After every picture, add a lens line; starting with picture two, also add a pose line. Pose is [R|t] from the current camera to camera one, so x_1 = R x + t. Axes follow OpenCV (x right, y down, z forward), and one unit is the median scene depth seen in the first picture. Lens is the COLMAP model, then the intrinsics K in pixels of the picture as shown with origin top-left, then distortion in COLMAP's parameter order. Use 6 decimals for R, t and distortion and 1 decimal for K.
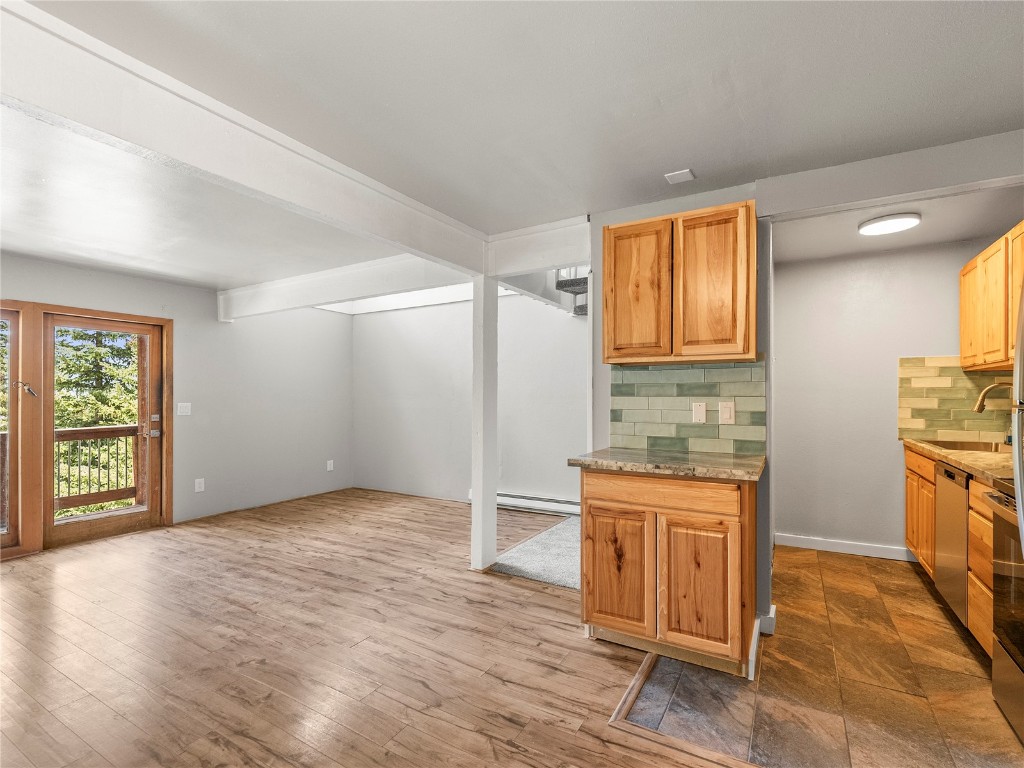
lens RADIAL K [[490.5, 0, 493.7], [0, 490.5, 399.2], [0, 0, 1]] dist [-0.013485, 0.000610]
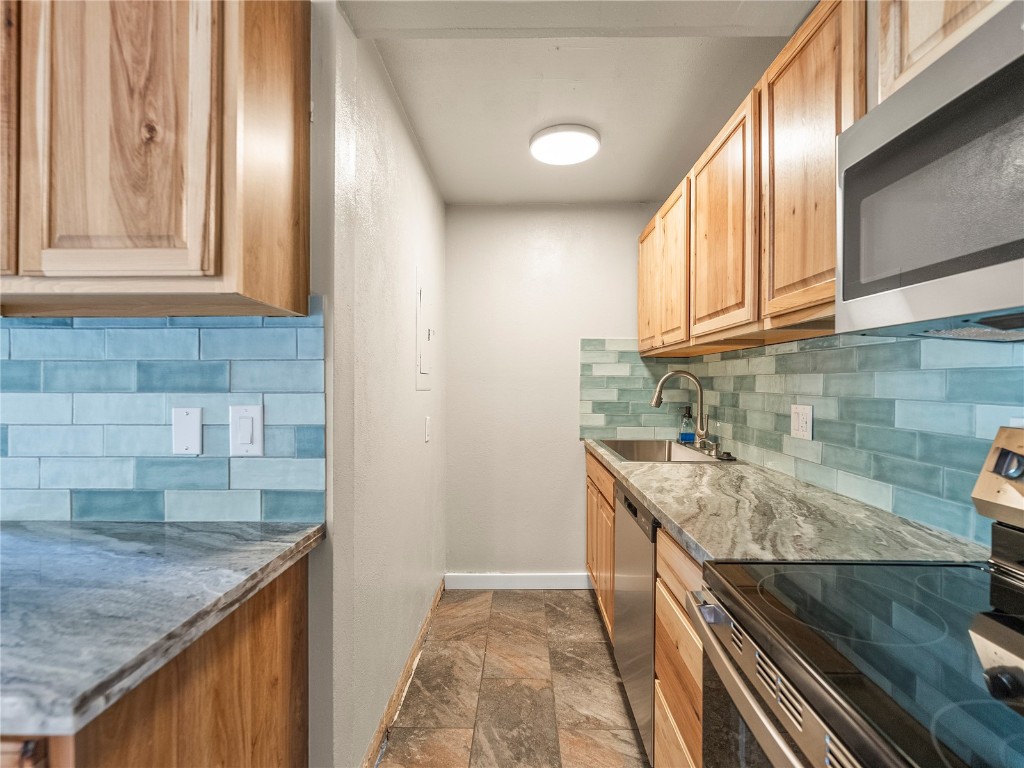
lens RADIAL K [[487.9, 0, 510.8], [0, 487.9, 388.8], [0, 0, 1]] dist [-0.012294, 0.000275]
pose [[0.865350, -0.003902, 0.501153, 0.409522], [-0.000956, 0.999955, 0.009436, -0.011669], [-0.501167, -0.008645, 0.865307, 0.445428]]
